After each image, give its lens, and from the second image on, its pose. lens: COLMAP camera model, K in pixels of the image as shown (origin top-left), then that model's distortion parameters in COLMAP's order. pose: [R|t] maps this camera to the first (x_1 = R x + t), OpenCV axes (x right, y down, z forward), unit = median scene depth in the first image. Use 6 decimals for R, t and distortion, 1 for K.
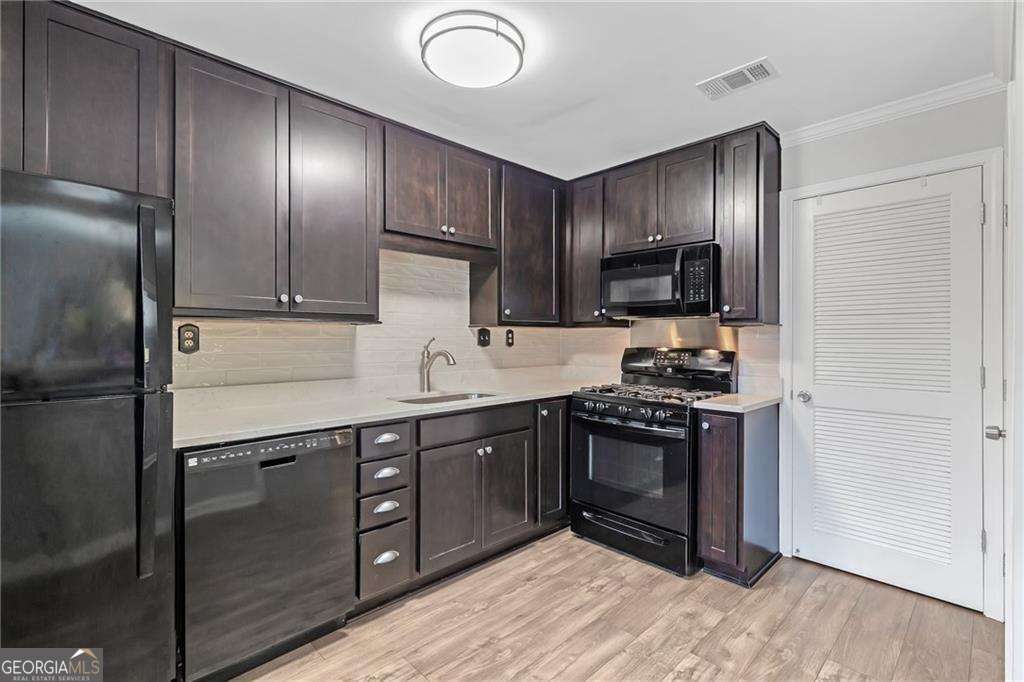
lens RADIAL K [[466.2, 0, 504.9], [0, 466.2, 334.7], [0, 0, 1]] dist [0.005418, 0.000392]
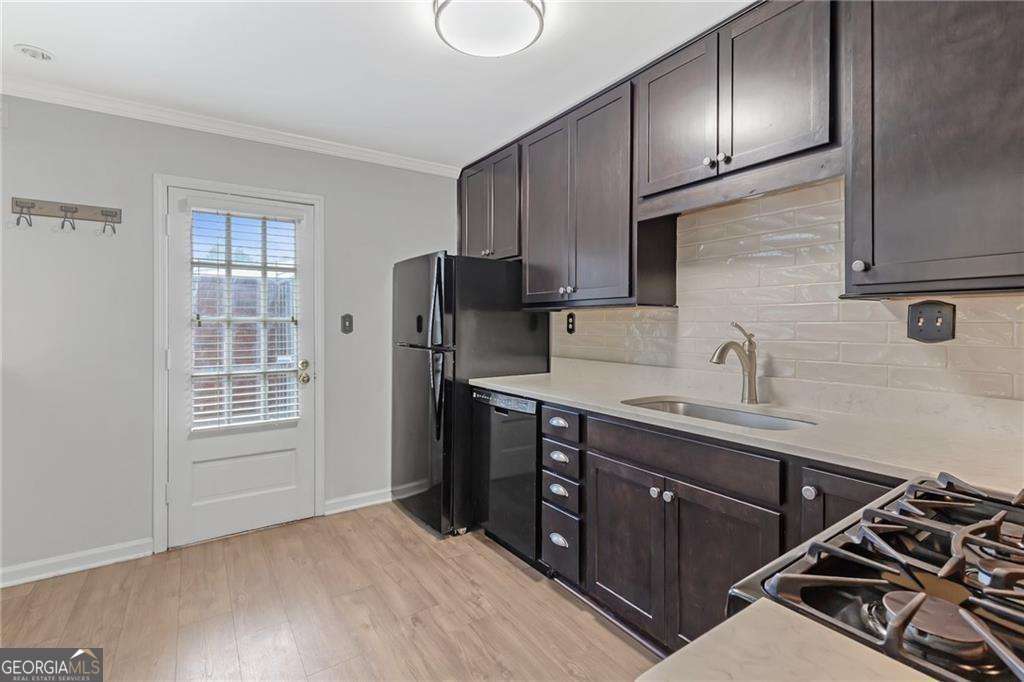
lens RADIAL K [[466.2, 0, 514.3], [0, 466.2, 328.3], [0, 0, 1]] dist [0.005418, 0.000392]
pose [[-0.151019, 0.009652, -0.988484, 0.619740], [0.005792, 0.999944, 0.008879, 0.009499], [0.988514, -0.004385, -0.151067, 0.872679]]
